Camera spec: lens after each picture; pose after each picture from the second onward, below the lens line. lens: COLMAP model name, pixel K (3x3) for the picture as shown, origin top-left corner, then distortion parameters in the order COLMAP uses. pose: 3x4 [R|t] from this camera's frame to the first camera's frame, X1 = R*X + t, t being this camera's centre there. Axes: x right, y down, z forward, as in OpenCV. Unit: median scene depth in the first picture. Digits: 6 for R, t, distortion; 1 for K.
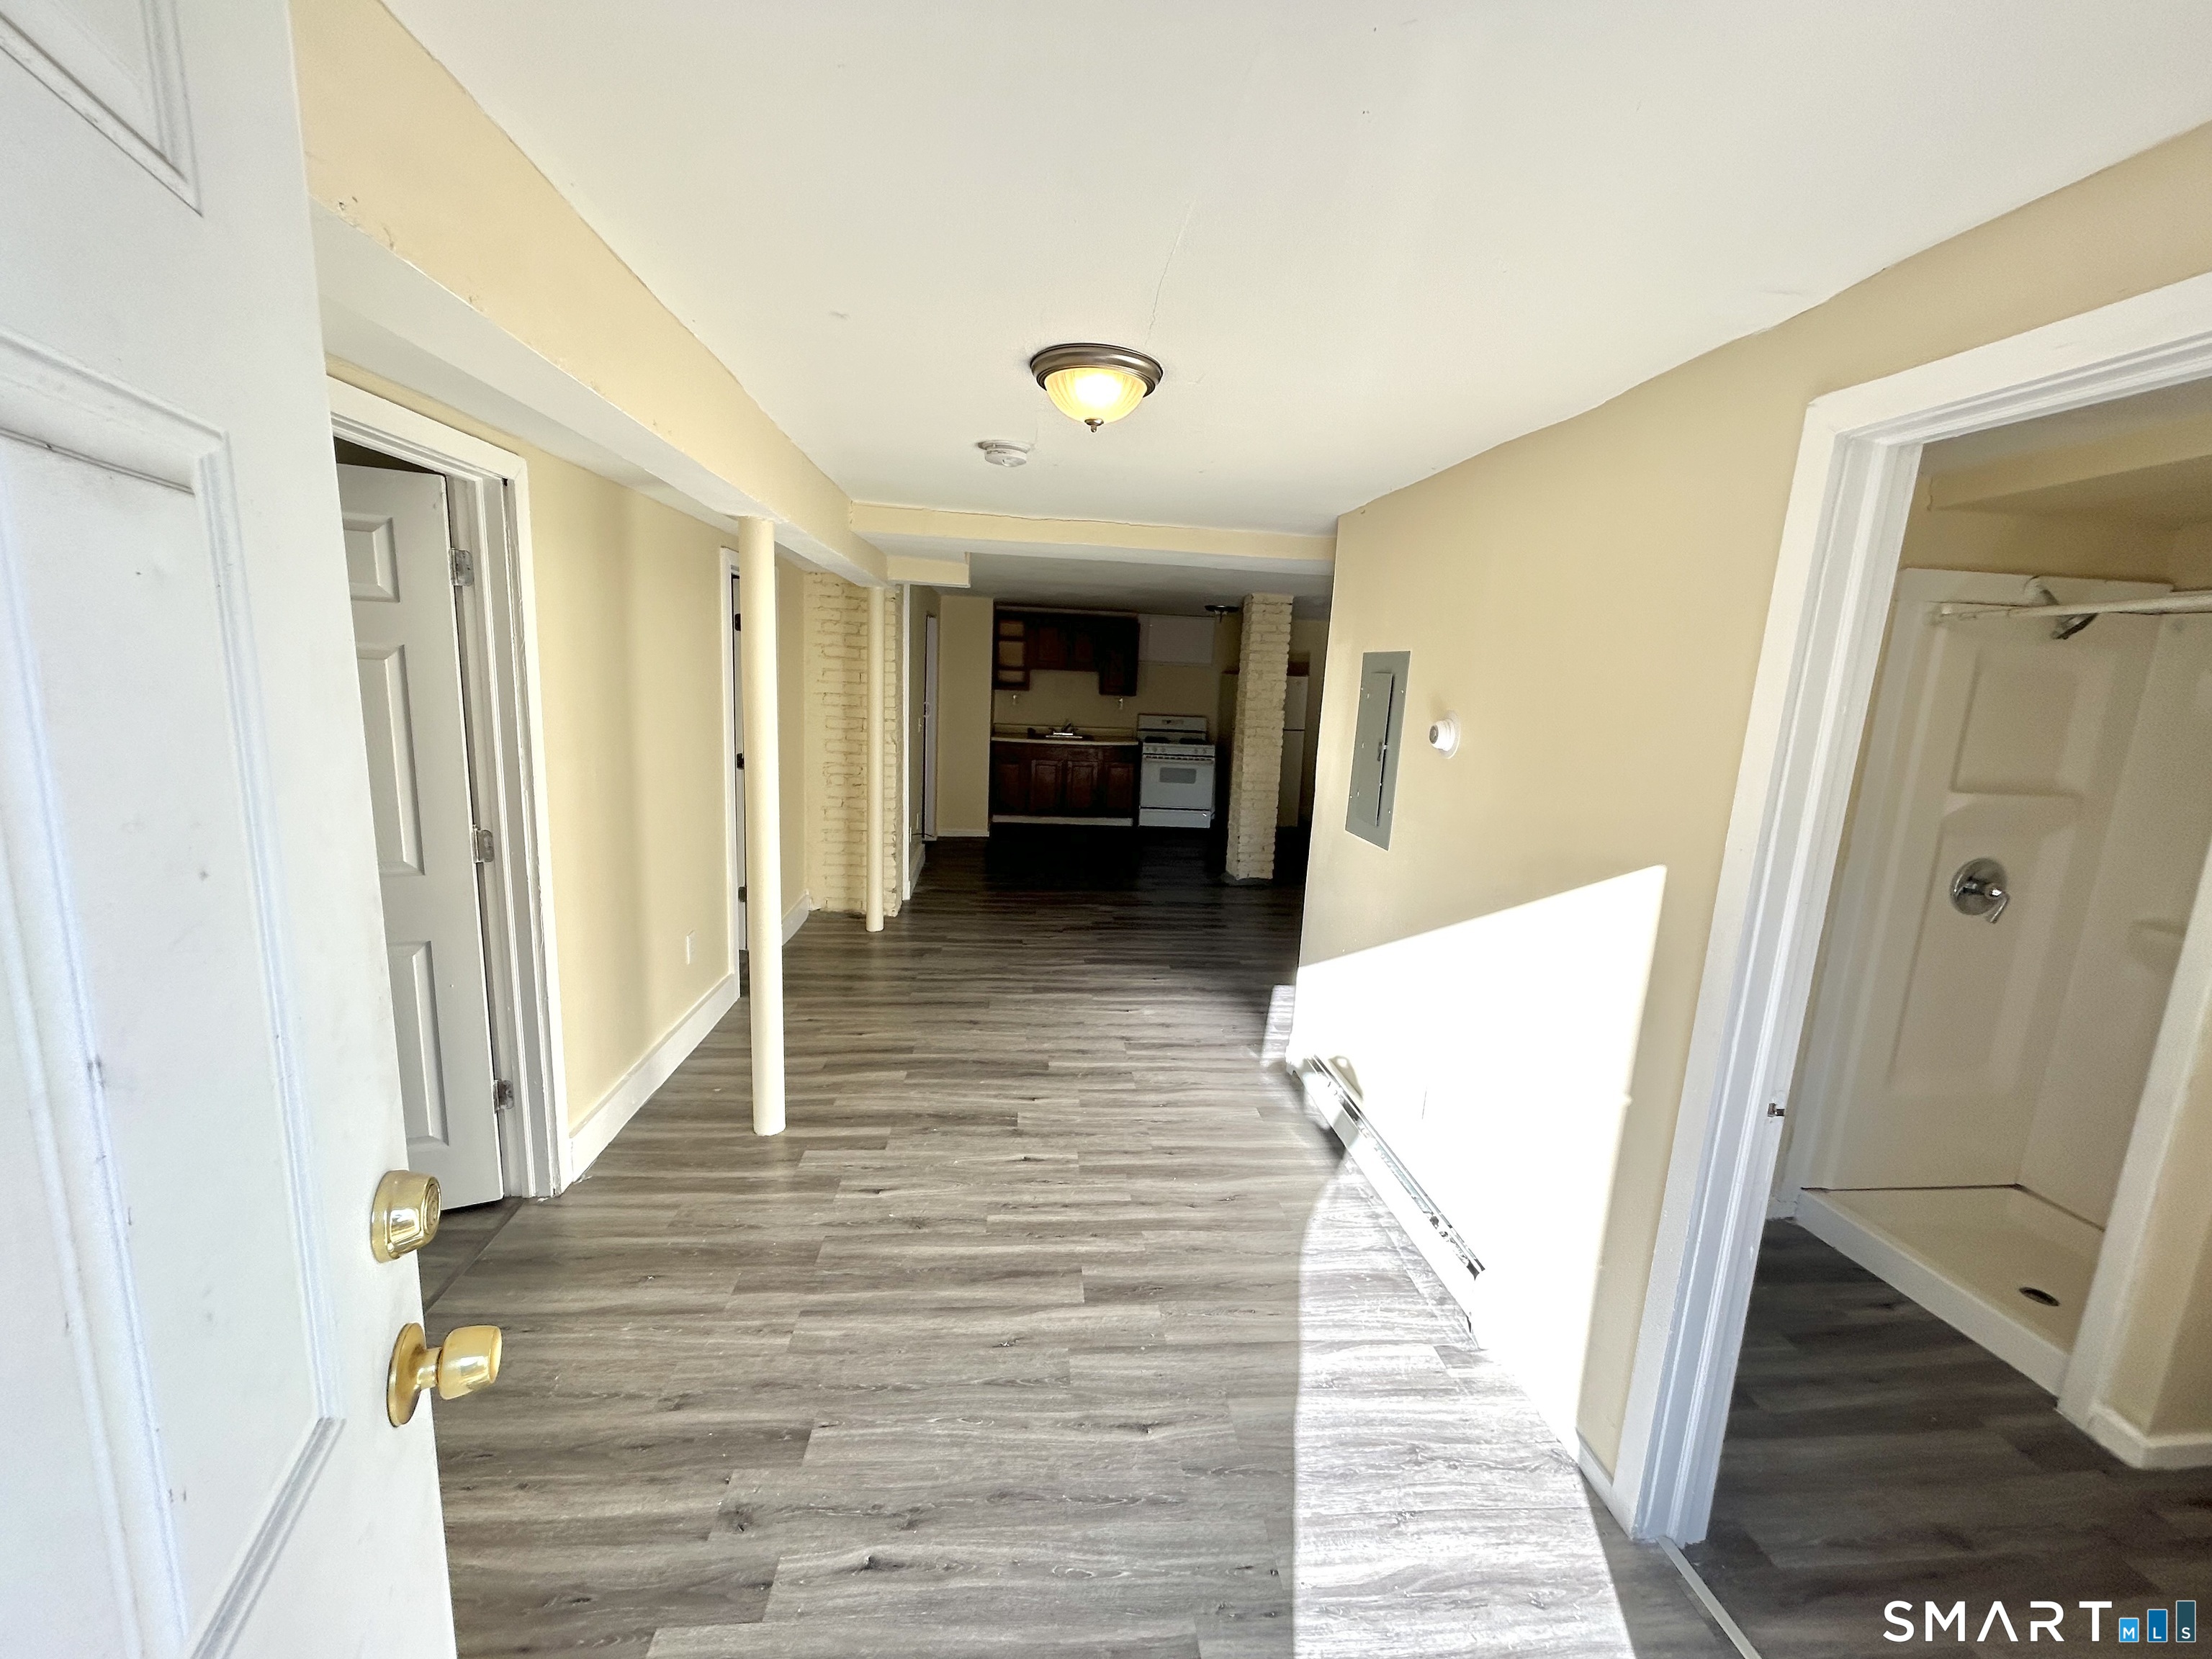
lens RADIAL K [[887.3, 0, 1103.4], [0, 887.3, 829.1], [0, 0, 1]] dist [-0.001825, 0.000571]
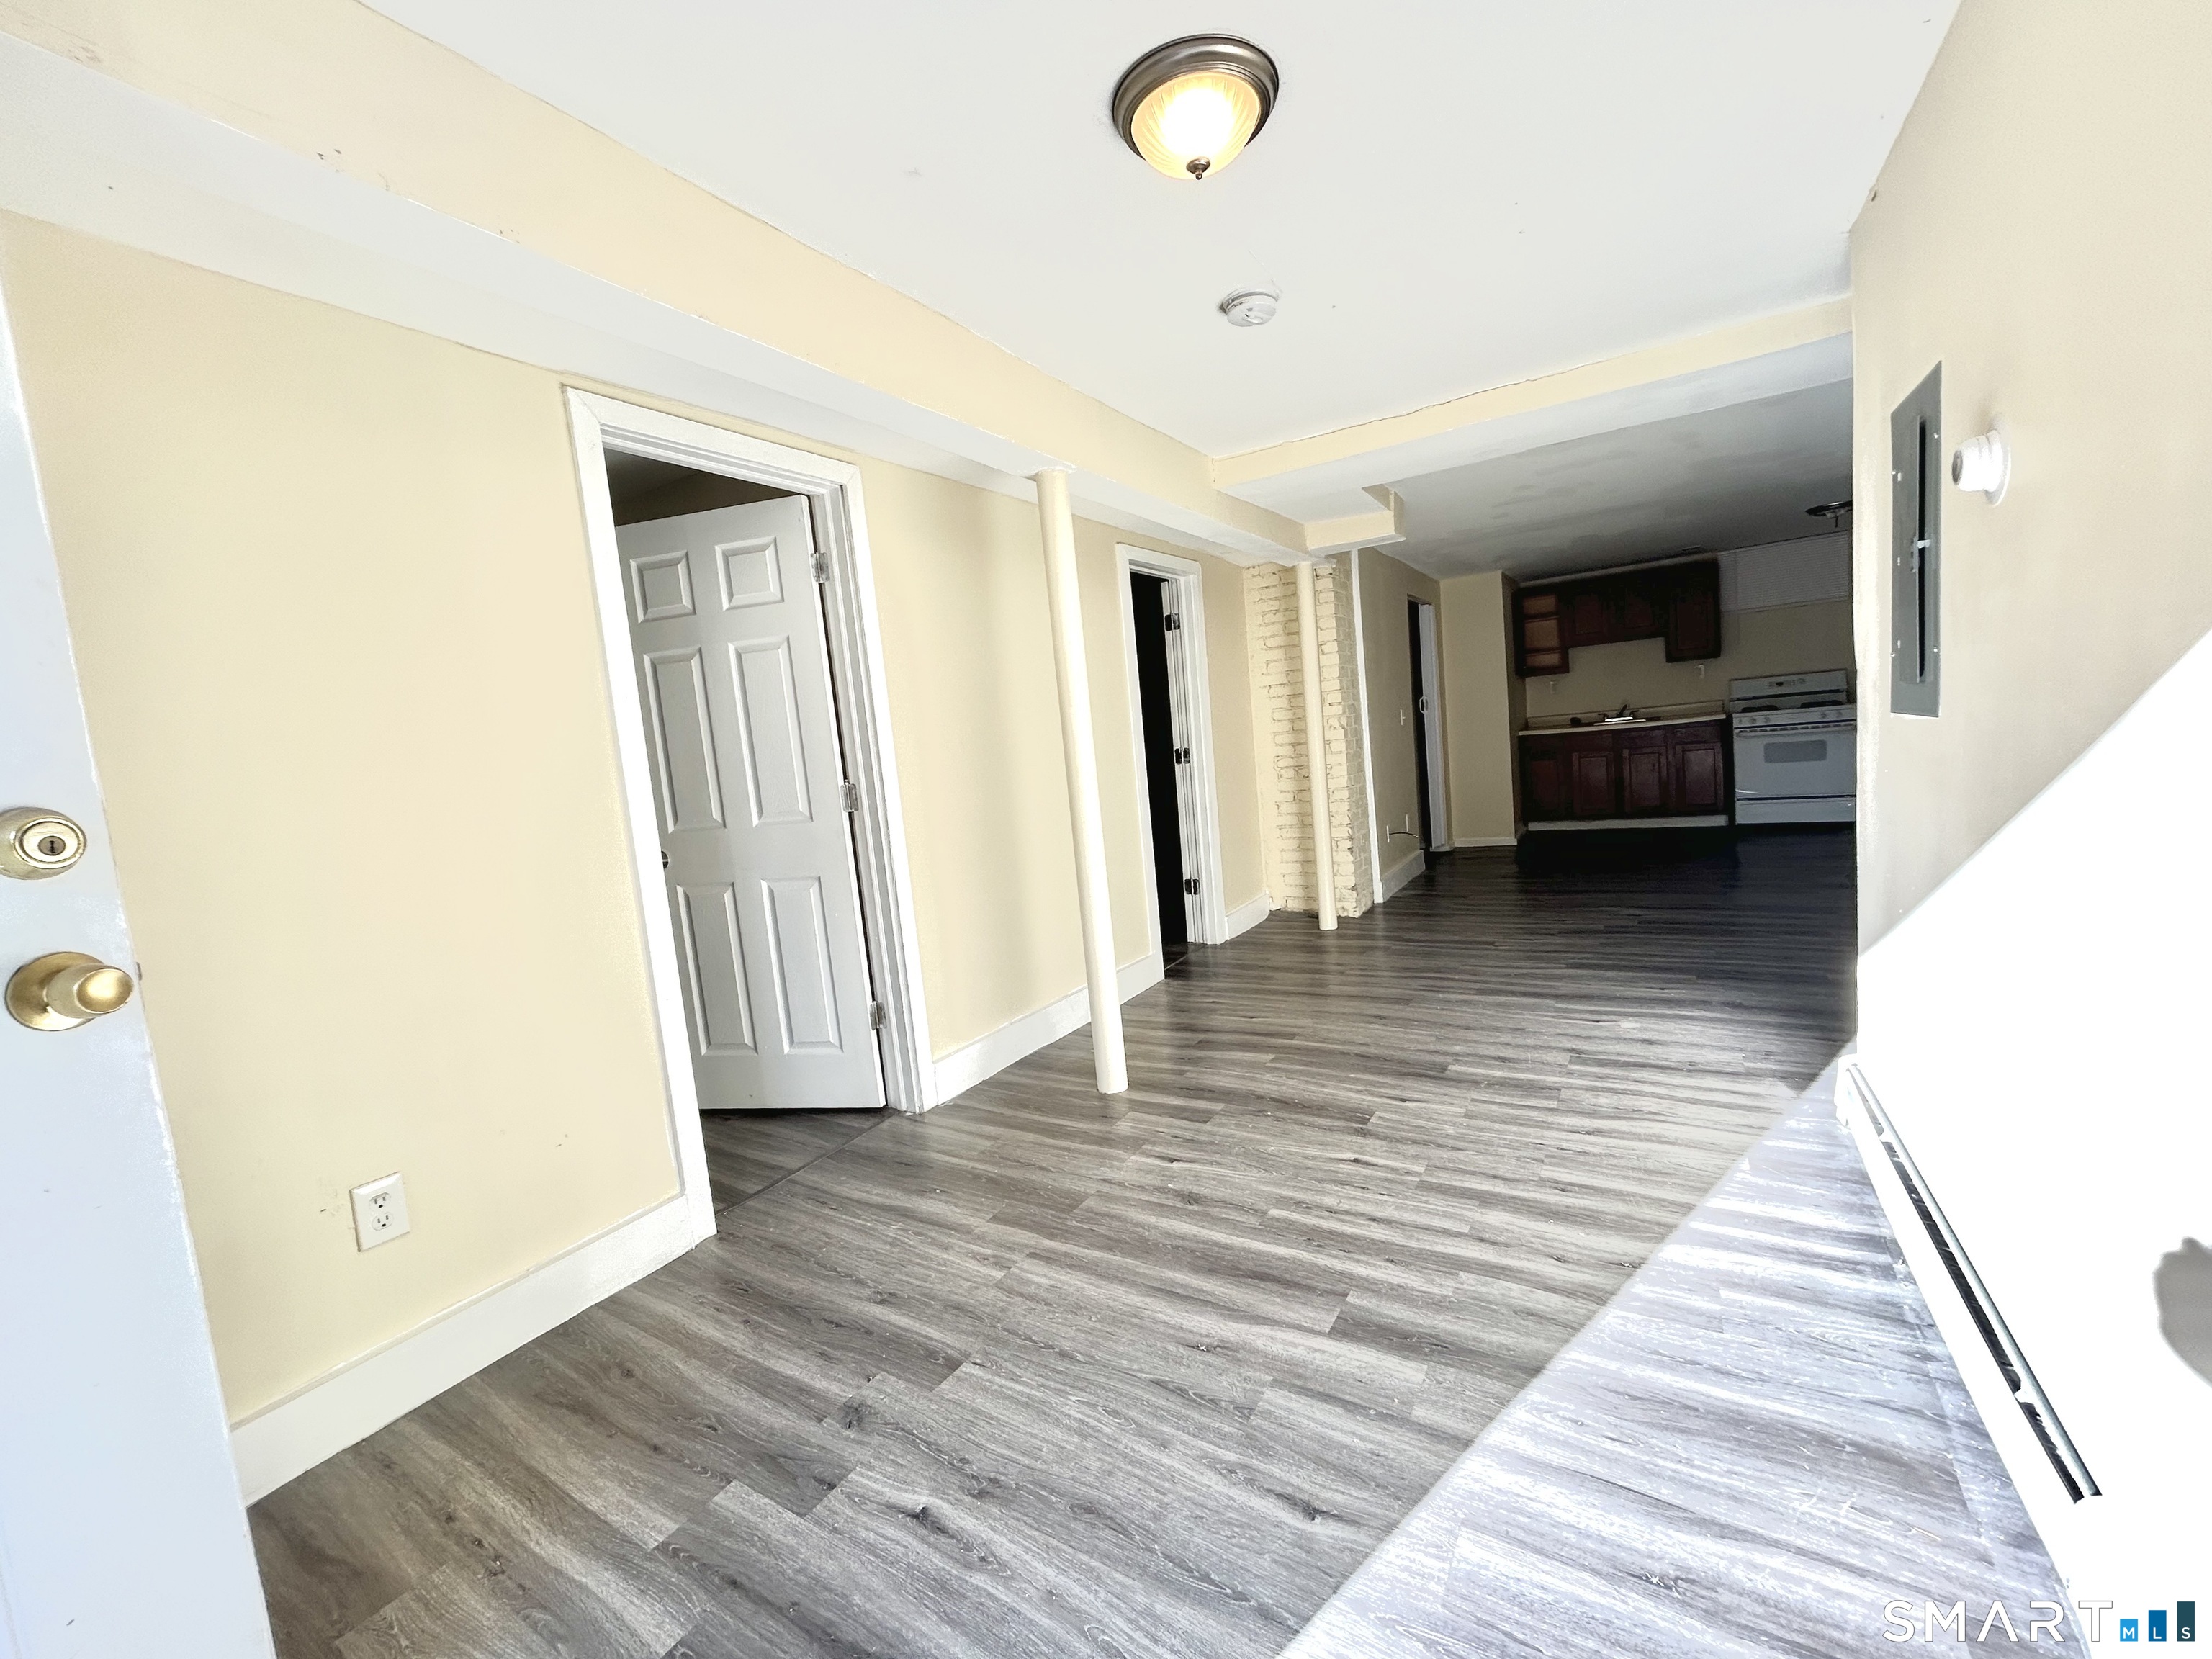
lens RADIAL K [[887.3, 0, 1107.4], [0, 887.3, 829.9], [0, 0, 1]] dist [-0.001825, 0.000571]
pose [[0.787826, -0.061396, -0.612830, 0.285720], [0.023735, 0.997306, -0.069402, 0.146068], [0.615440, 0.040132, 0.787162, 0.258866]]
